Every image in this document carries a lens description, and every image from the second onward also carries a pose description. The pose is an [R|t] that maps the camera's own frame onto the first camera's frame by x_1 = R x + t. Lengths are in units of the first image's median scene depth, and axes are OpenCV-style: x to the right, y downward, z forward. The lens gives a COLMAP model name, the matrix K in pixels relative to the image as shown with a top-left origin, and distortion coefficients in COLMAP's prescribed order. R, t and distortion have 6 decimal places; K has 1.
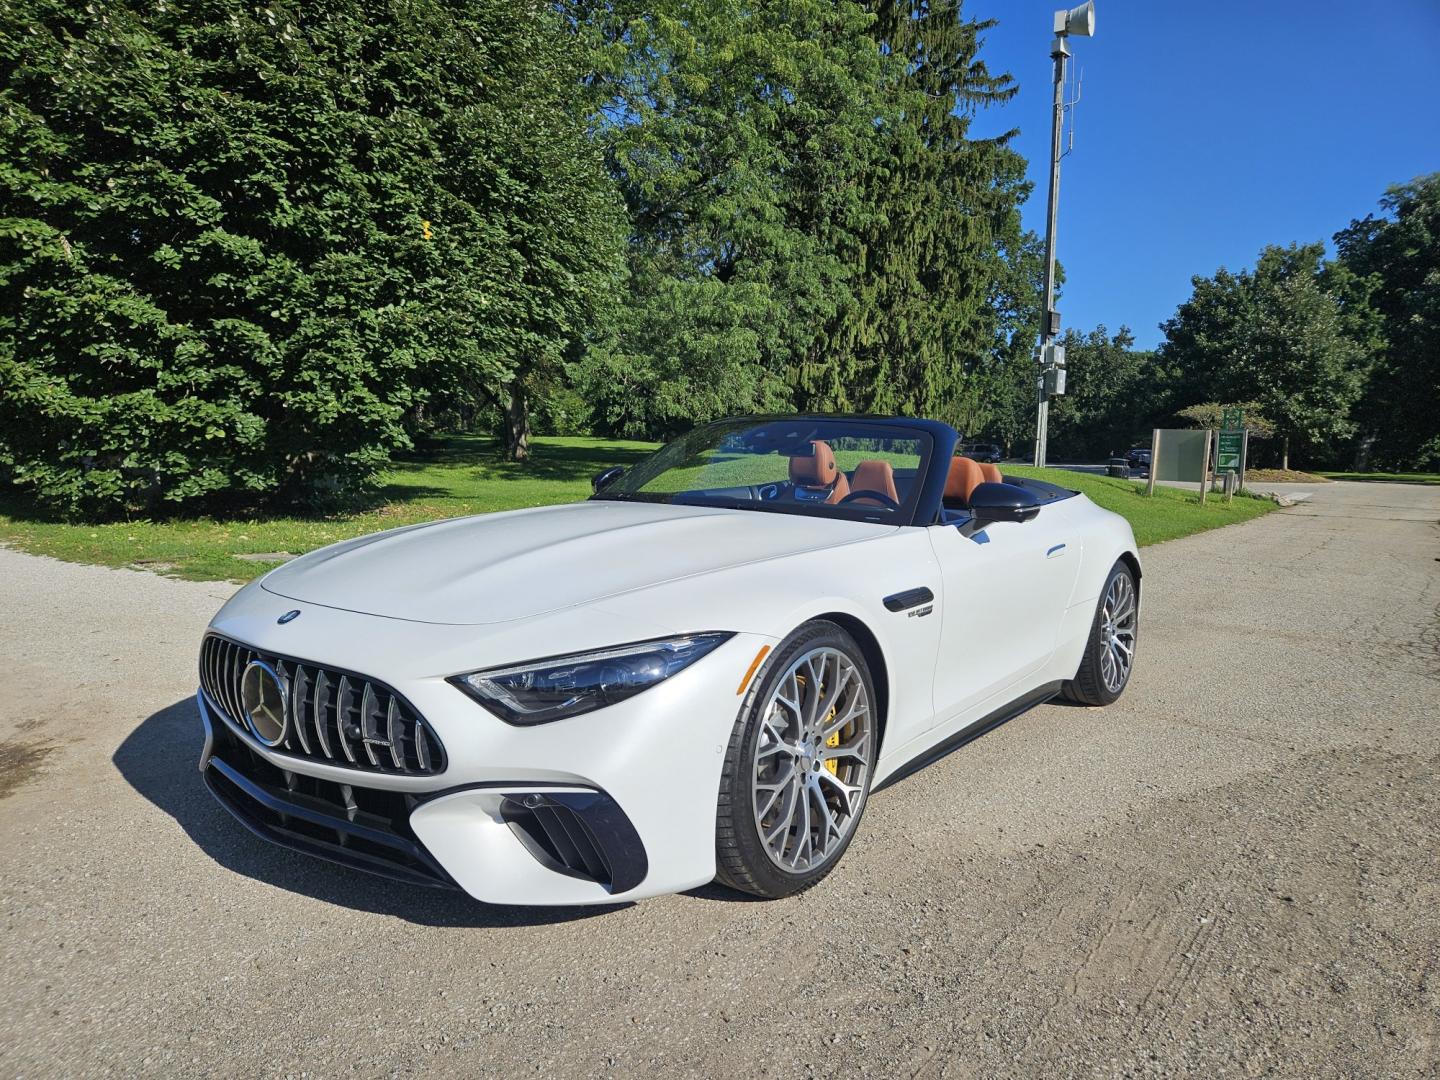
lens RADIAL K [[960.6, 0, 731.8], [0, 960.6, 548.8], [0, 0, 1]] dist [0.064118, -0.048244]
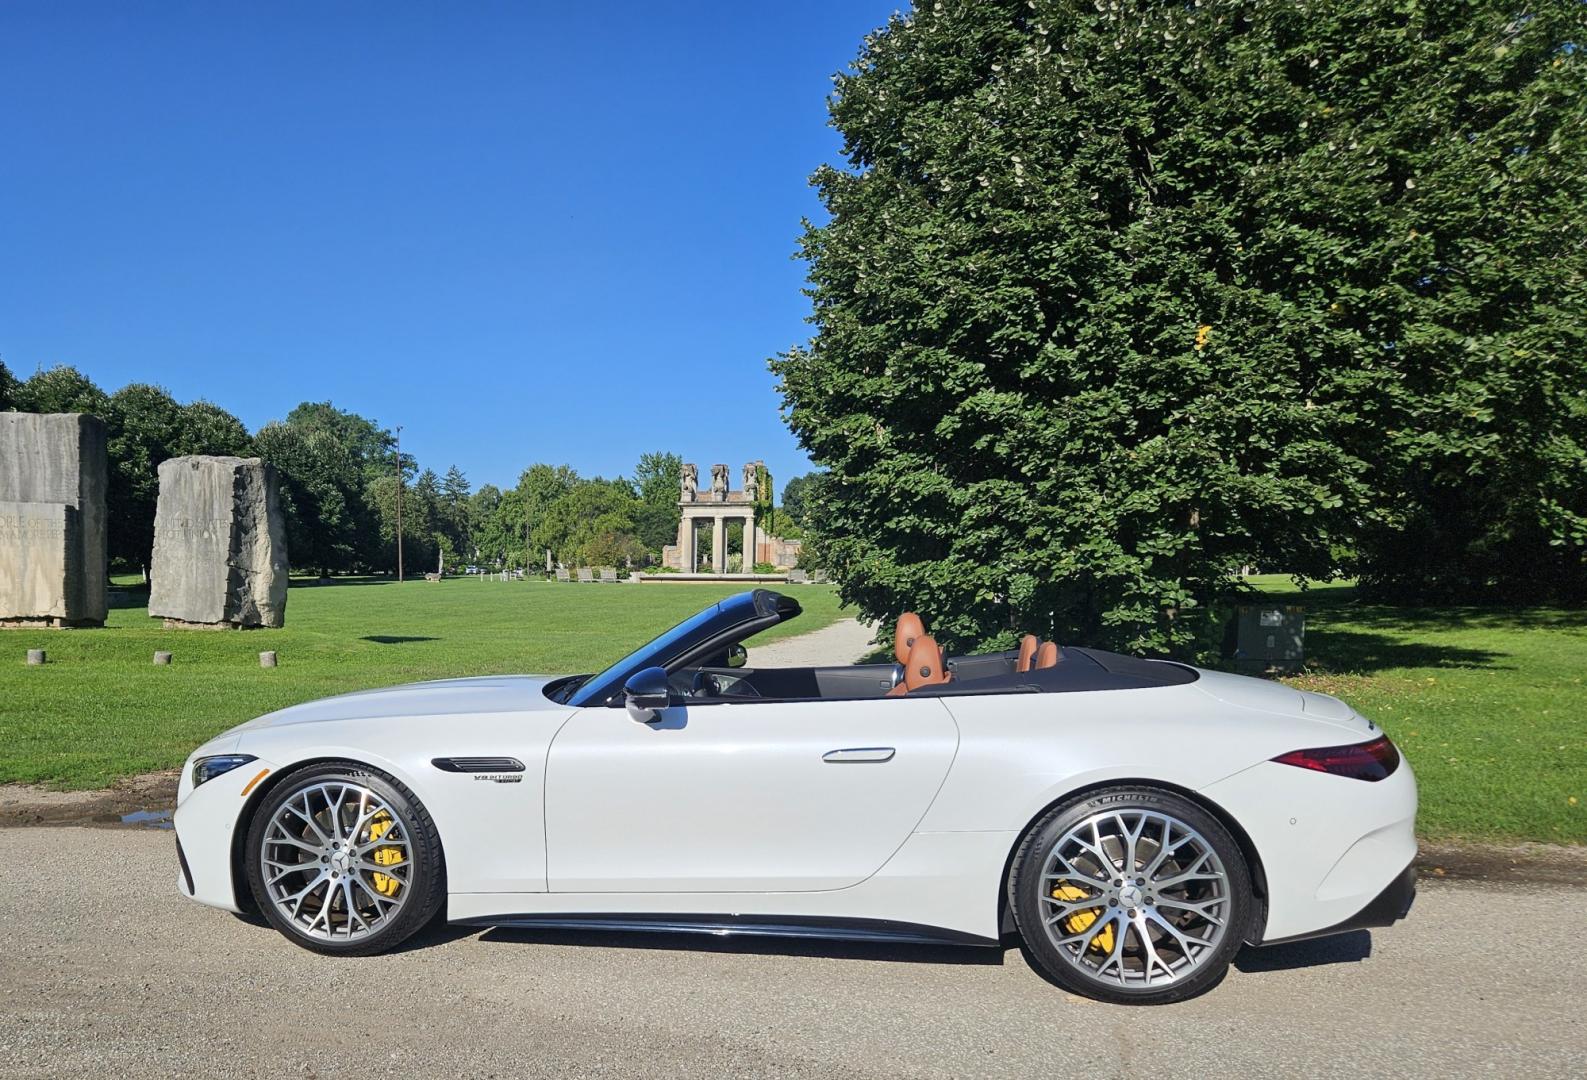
lens RADIAL K [[1233.5, 0, 668.3], [0, 1233.5, 719.8], [0, 0, 1]] dist [0.063525, -0.051121]
pose [[0.459917, 0.067150, -0.885419, 0.459865], [-0.068185, 0.996863, 0.040184, -0.022512], [0.885340, 0.041891, 0.463053, 0.142327]]
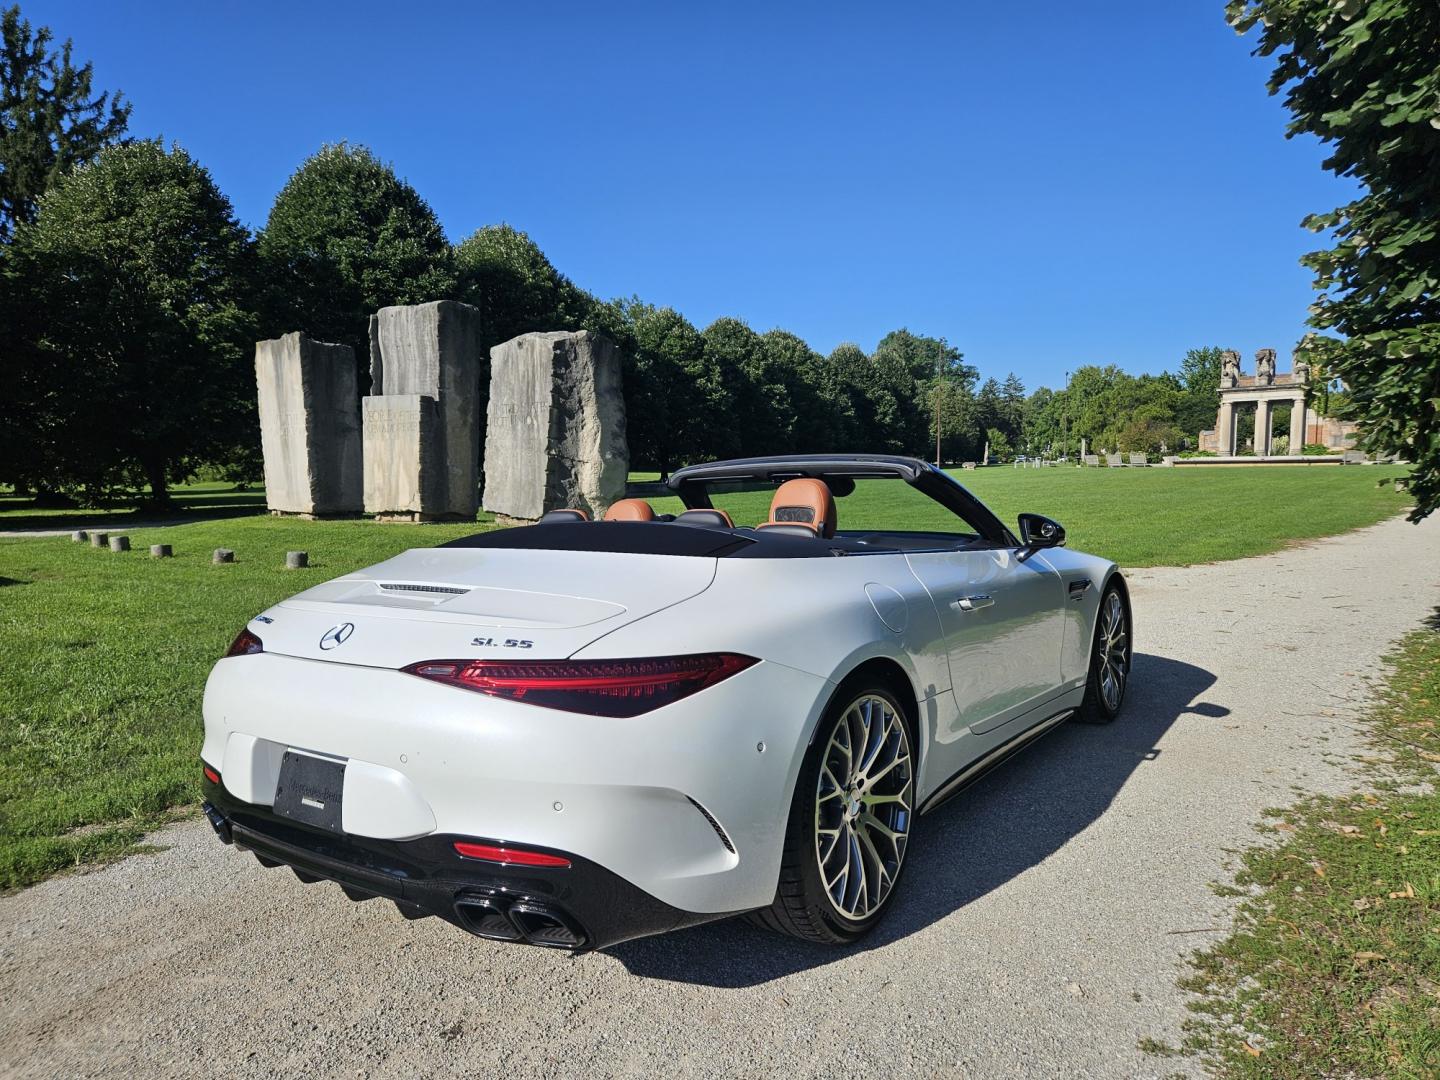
lens RADIAL K [[960.6, 0, 708.8], [0, 960.6, 550.8], [0, 0, 1]] dist [0.064118, -0.048244]
pose [[-0.004113, 0.048264, -0.998826, -0.328852], [-0.079636, 0.995646, 0.048438, -0.093173], [0.996816, 0.079741, -0.000252, 0.696831]]
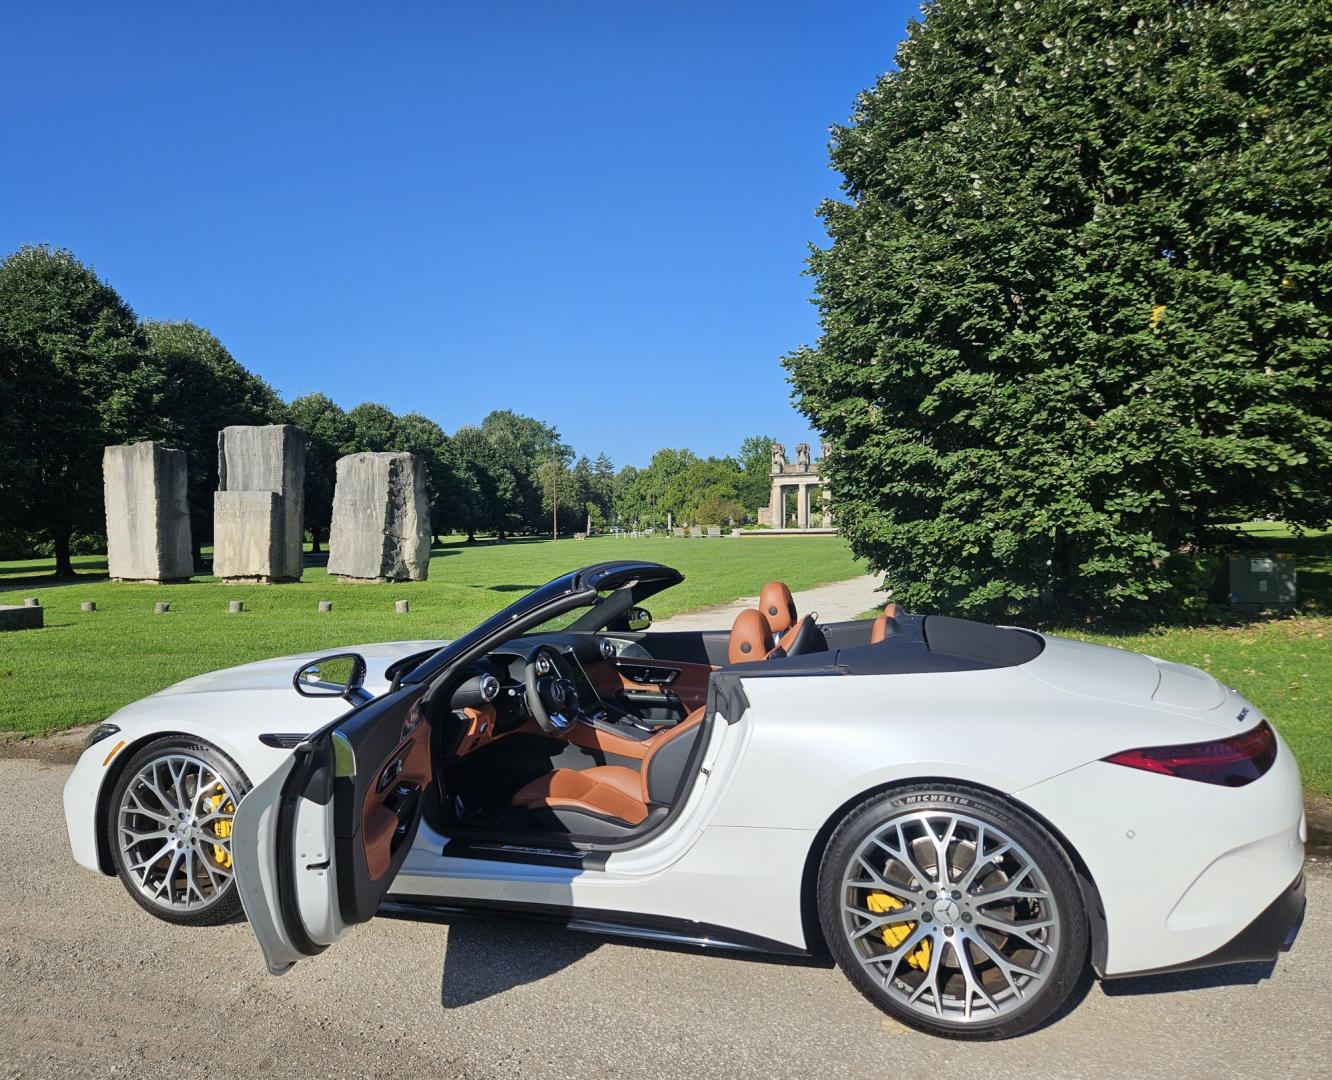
lens RADIAL K [[957.4, 0, 611.7], [0, 957.4, 559.6], [0, 0, 1]] dist [0.060773, -0.045911]
pose [[0.307080, -0.016508, -0.951541, 0.412771], [-0.059686, 0.997547, -0.036568, -0.043730], [0.949810, 0.068023, 0.305341, 0.279355]]
